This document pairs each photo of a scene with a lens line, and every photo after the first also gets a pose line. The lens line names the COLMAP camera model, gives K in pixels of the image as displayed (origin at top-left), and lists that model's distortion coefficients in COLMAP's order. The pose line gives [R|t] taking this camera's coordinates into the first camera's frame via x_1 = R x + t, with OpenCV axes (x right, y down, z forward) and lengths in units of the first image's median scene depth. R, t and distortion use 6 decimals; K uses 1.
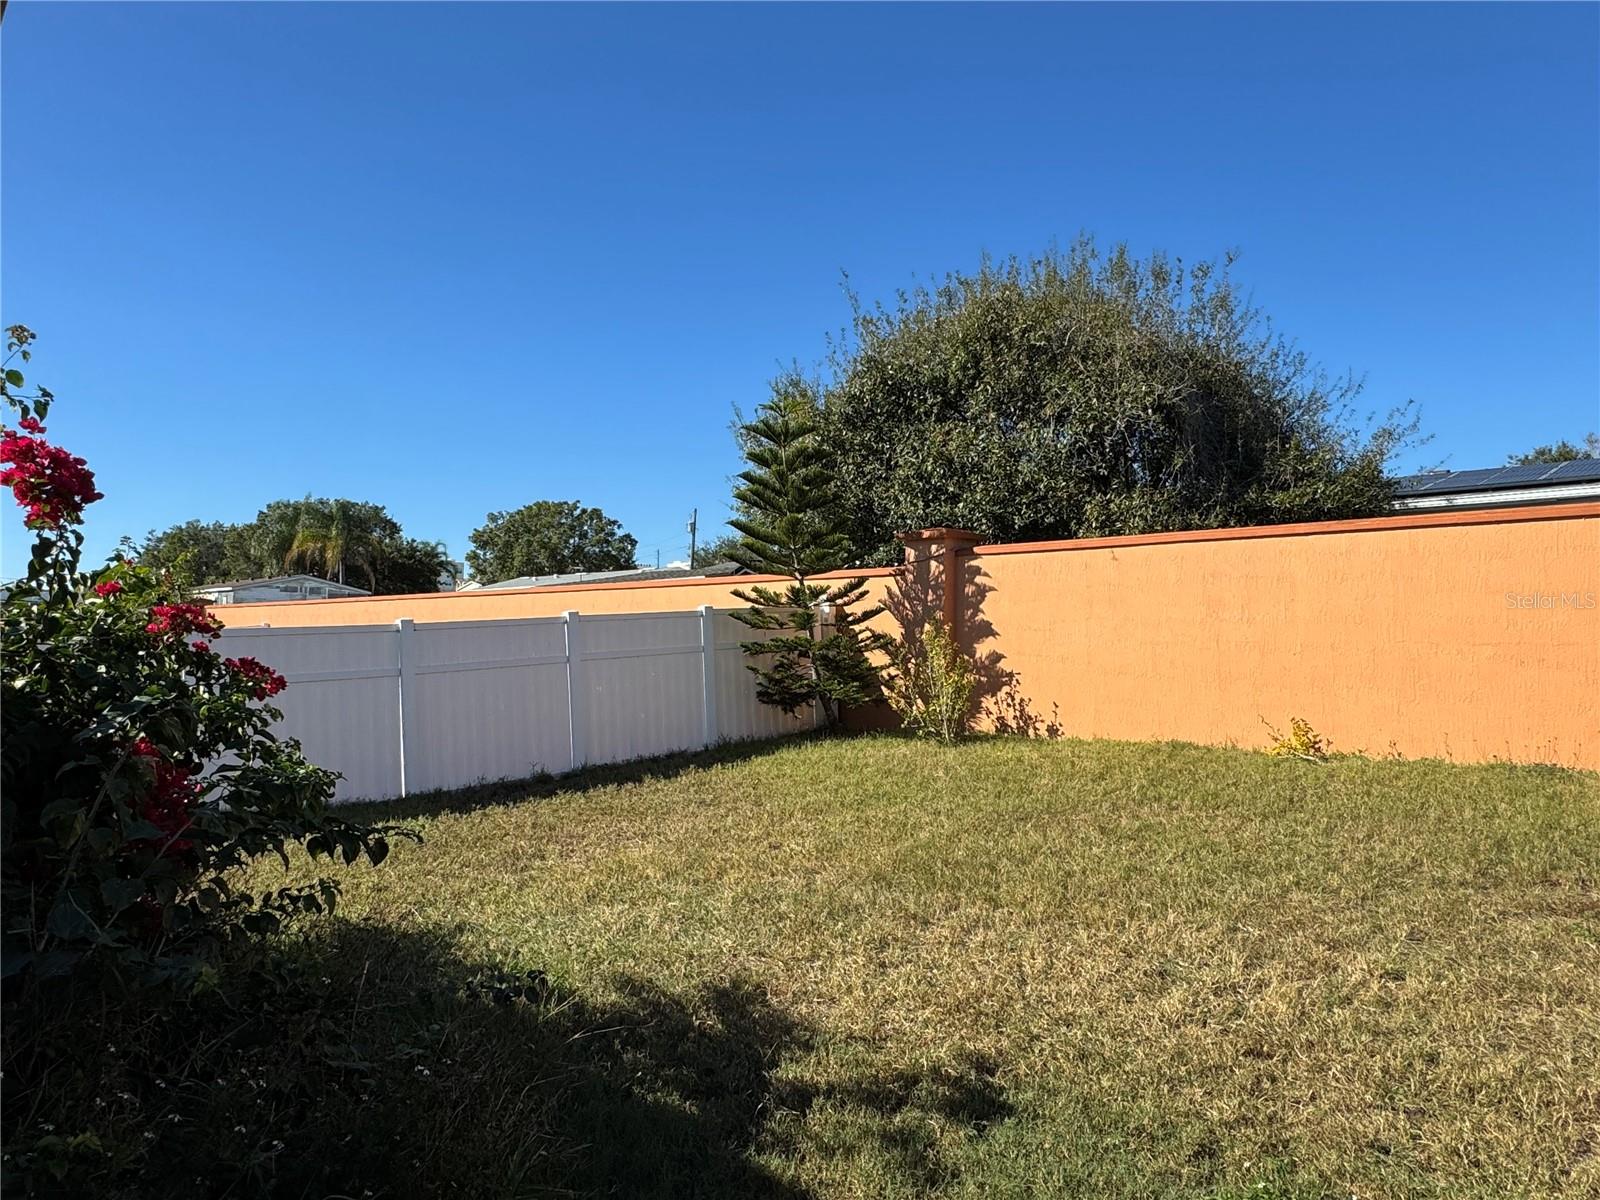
lens RADIAL K [[1015.1, 0, 796.2], [0, 1015.1, 601.6], [0, 0, 1]] dist [-0.004323, 0.004162]
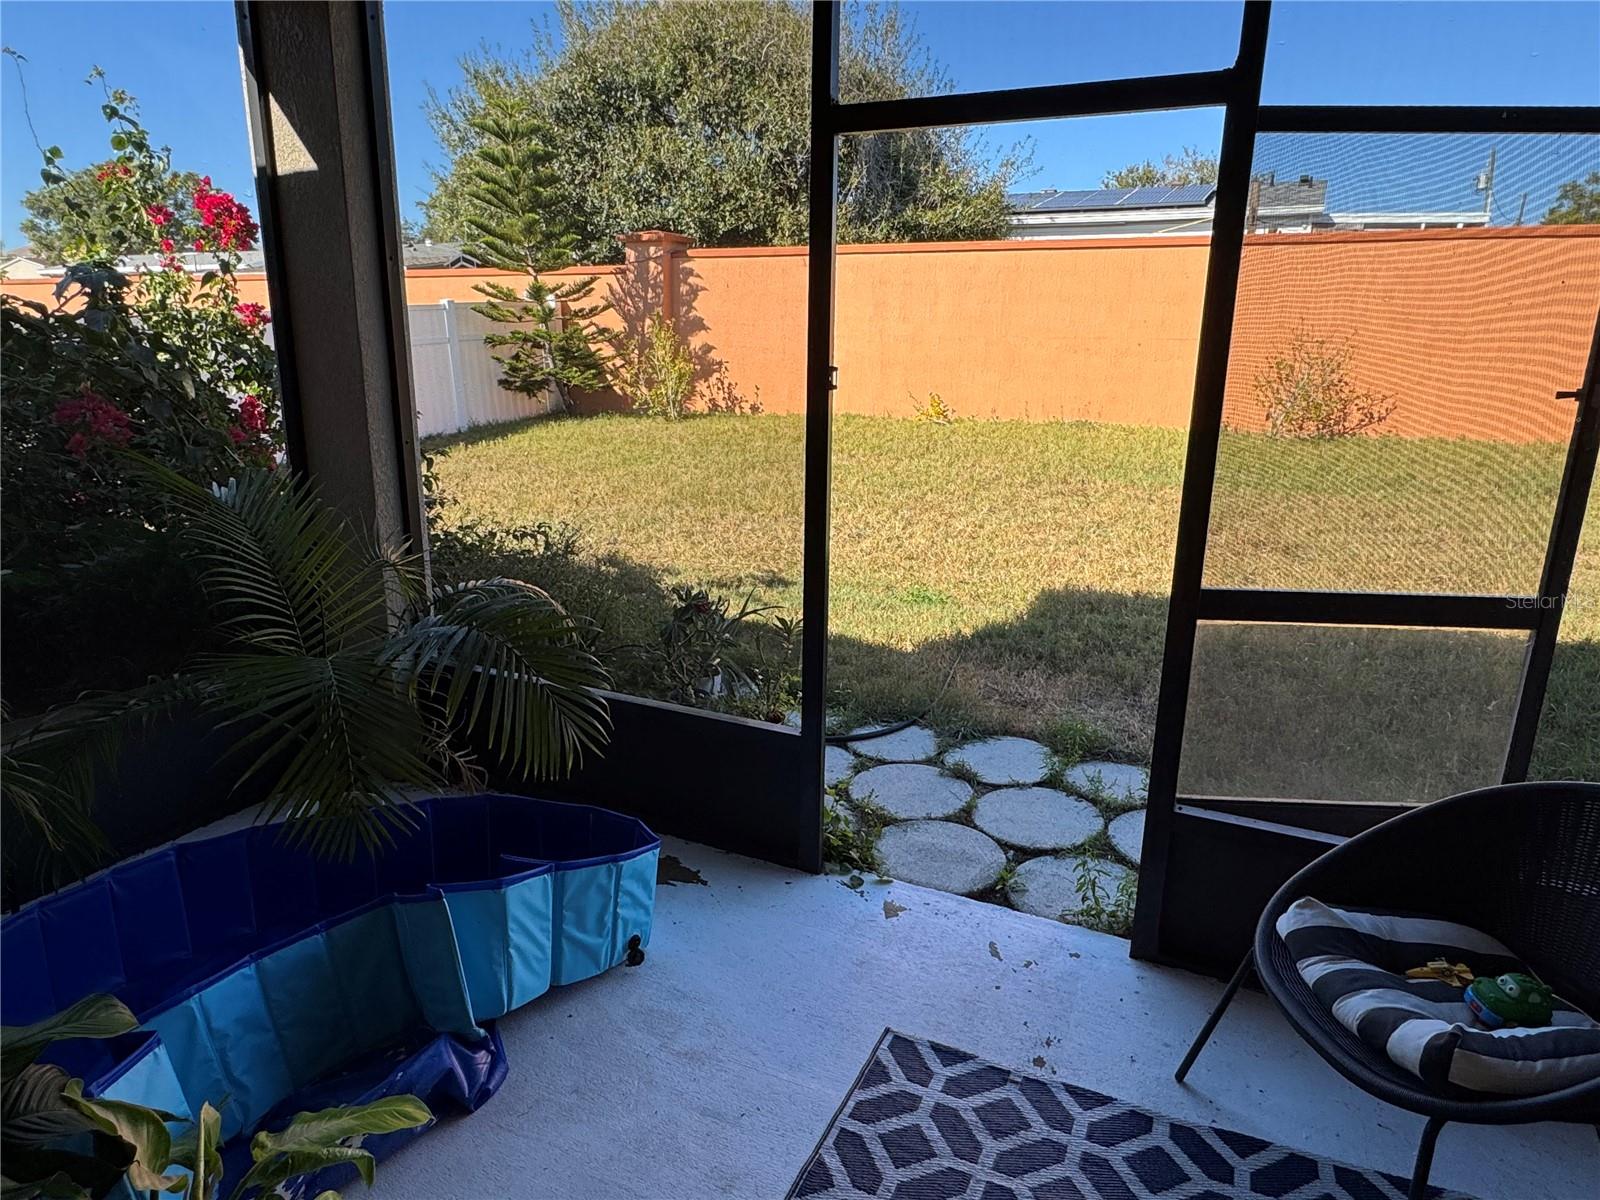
lens RADIAL K [[1015.1, 0, 796.2], [0, 1015.1, 601.6], [0, 0, 1]] dist [-0.004323, 0.004162]
pose [[0.945638, -0.077873, 0.315761, -0.103209], [-0.017172, 0.957600, 0.287589, -0.005071], [-0.324768, -0.277378, 0.904205, -0.195084]]
